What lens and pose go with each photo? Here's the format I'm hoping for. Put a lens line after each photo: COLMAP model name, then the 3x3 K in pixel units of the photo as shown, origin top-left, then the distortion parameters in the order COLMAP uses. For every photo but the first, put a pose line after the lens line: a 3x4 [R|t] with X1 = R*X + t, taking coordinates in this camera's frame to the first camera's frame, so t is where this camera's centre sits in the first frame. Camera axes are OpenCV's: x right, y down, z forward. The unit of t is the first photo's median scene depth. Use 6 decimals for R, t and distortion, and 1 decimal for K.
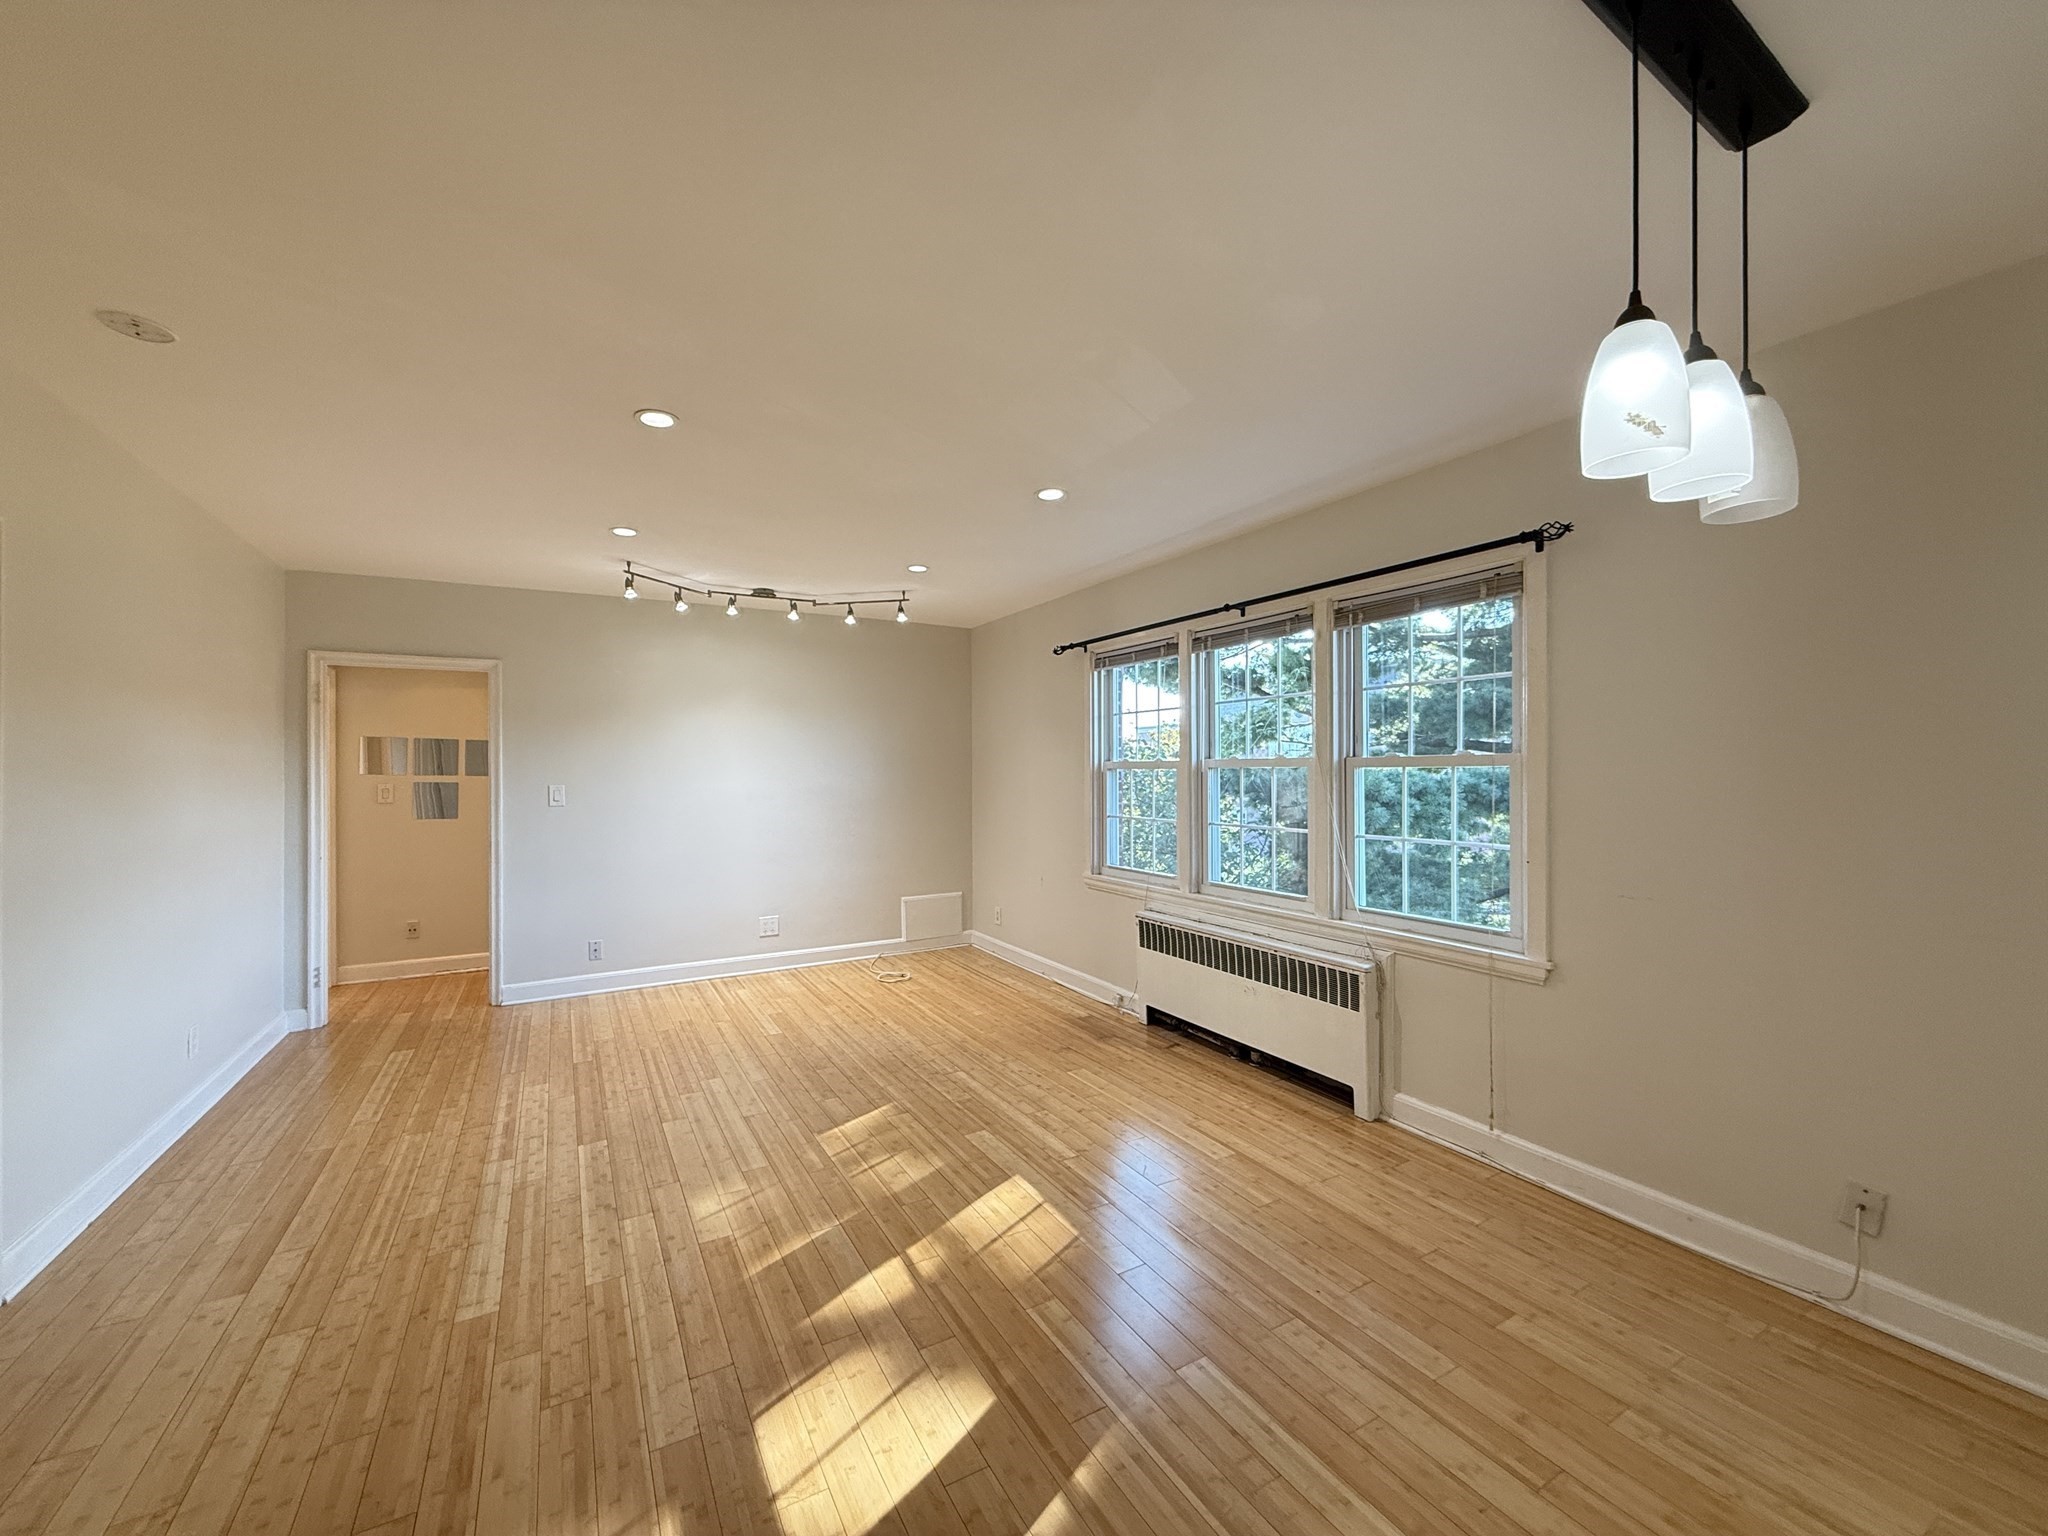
lens RADIAL K [[812.3, 0, 1035.1], [0, 812.3, 770.2], [0, 0, 1]] dist [-0.000913, -0.000214]
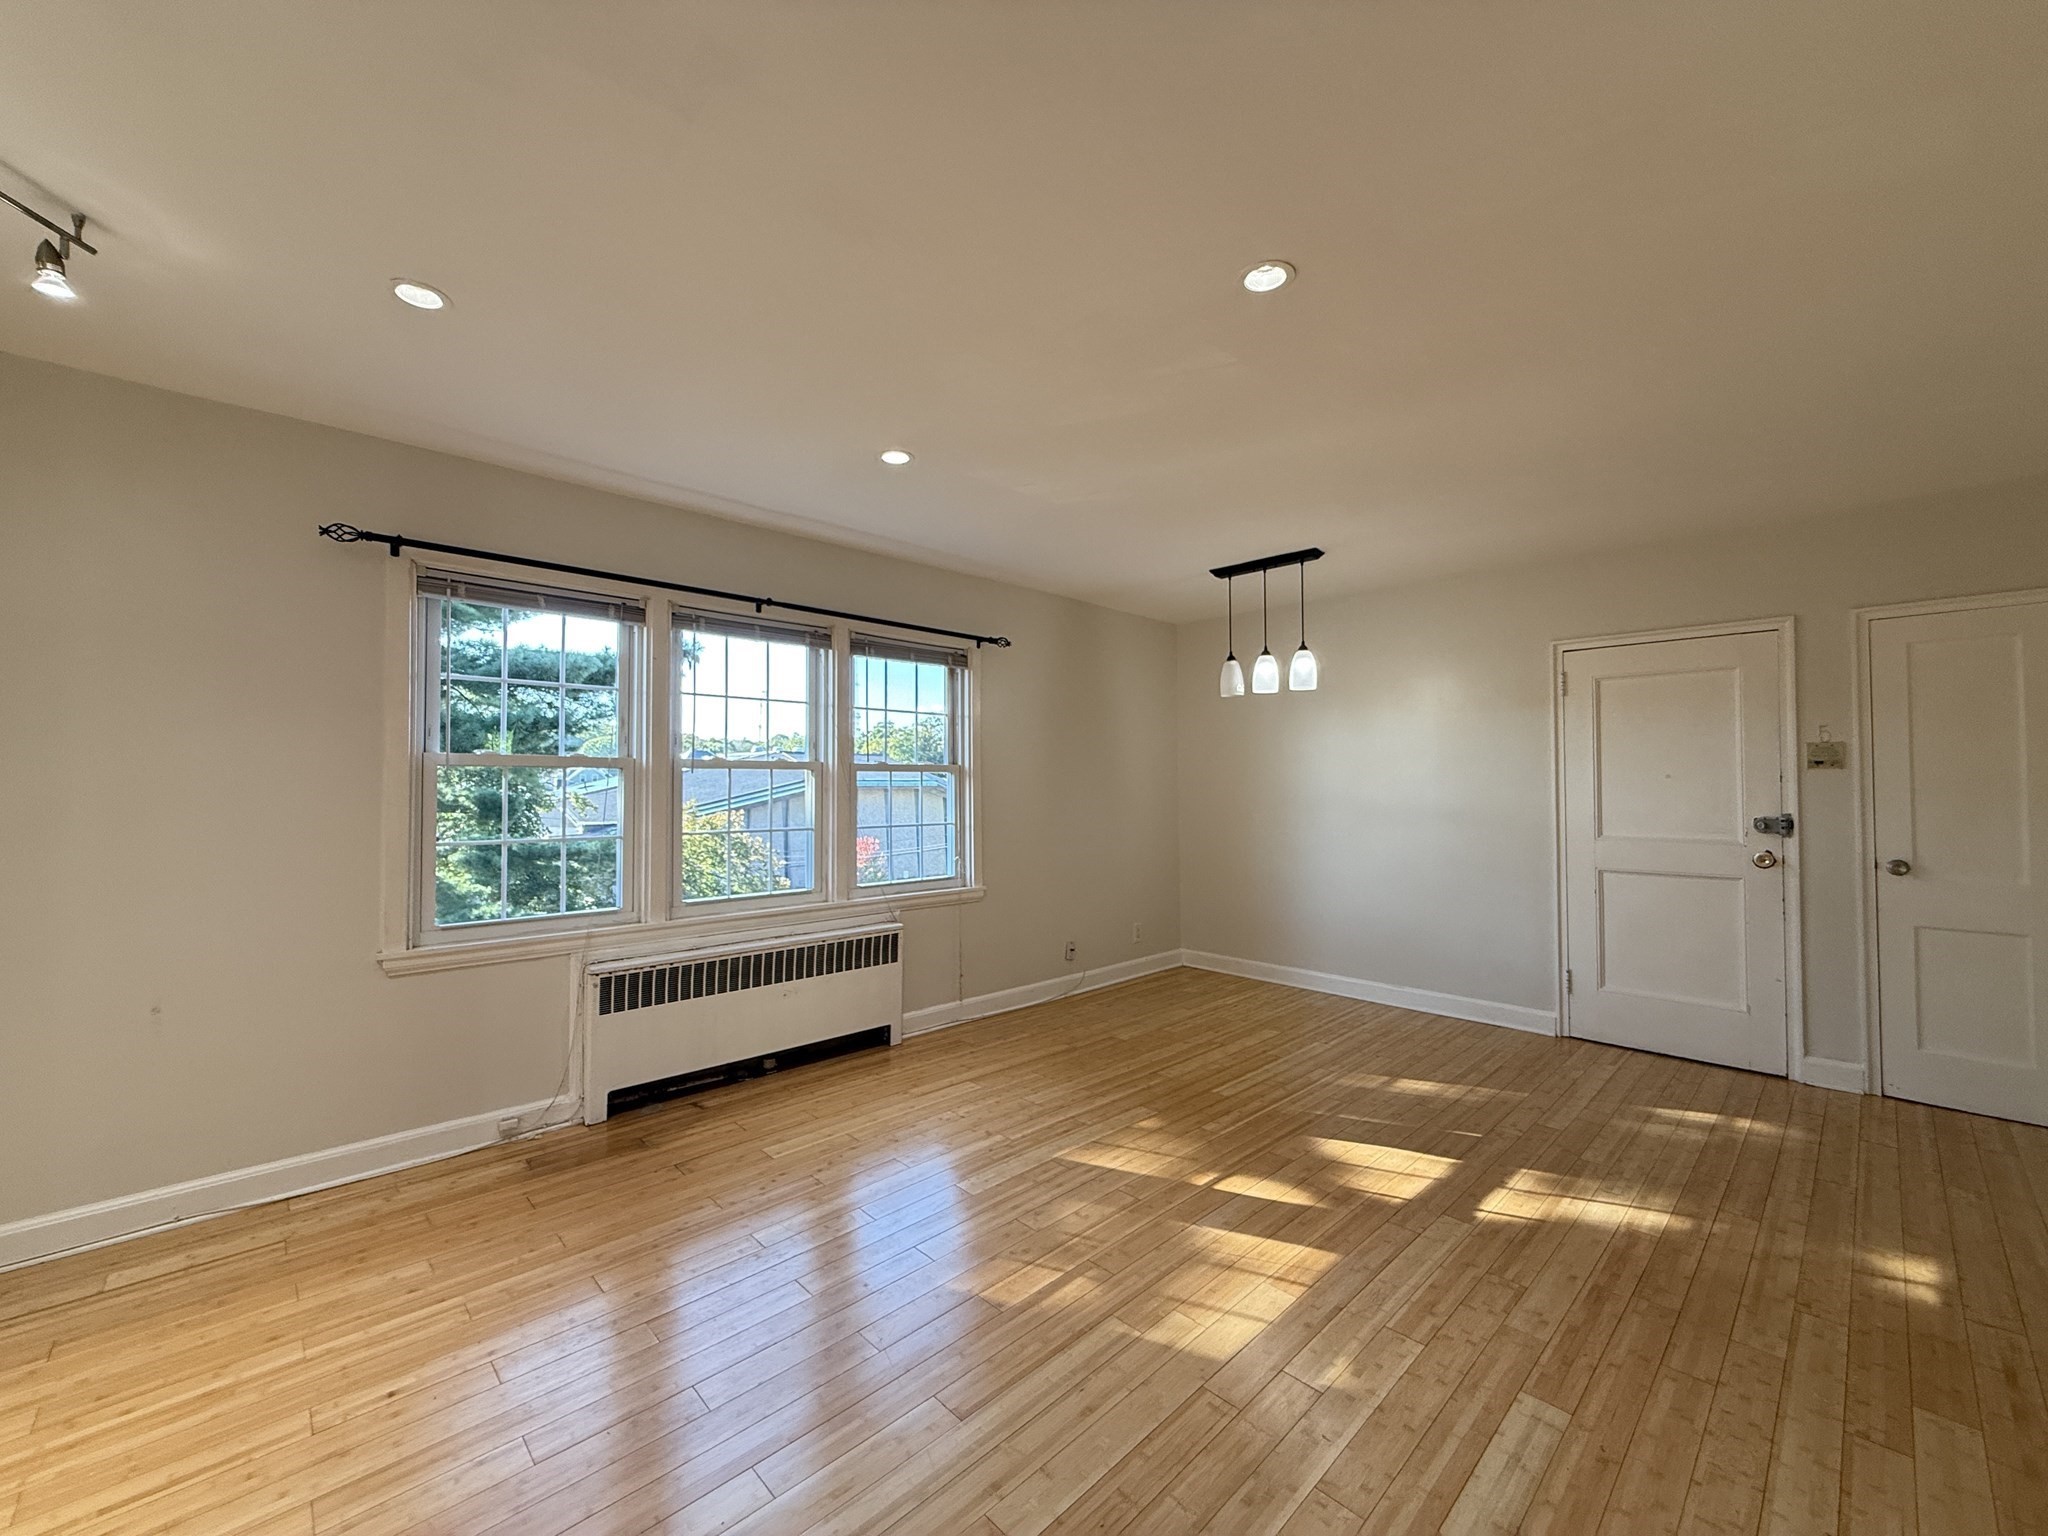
lens RADIAL K [[812.3, 0, 1008.1], [0, 812.3, 771.0], [0, 0, 1]] dist [-0.000913, -0.000214]
pose [[-0.217286, 0.021255, 0.975877, -1.067463], [0.000451, 0.999765, -0.021675, 0.028396], [-0.976108, -0.004269, -0.217244, 1.317473]]
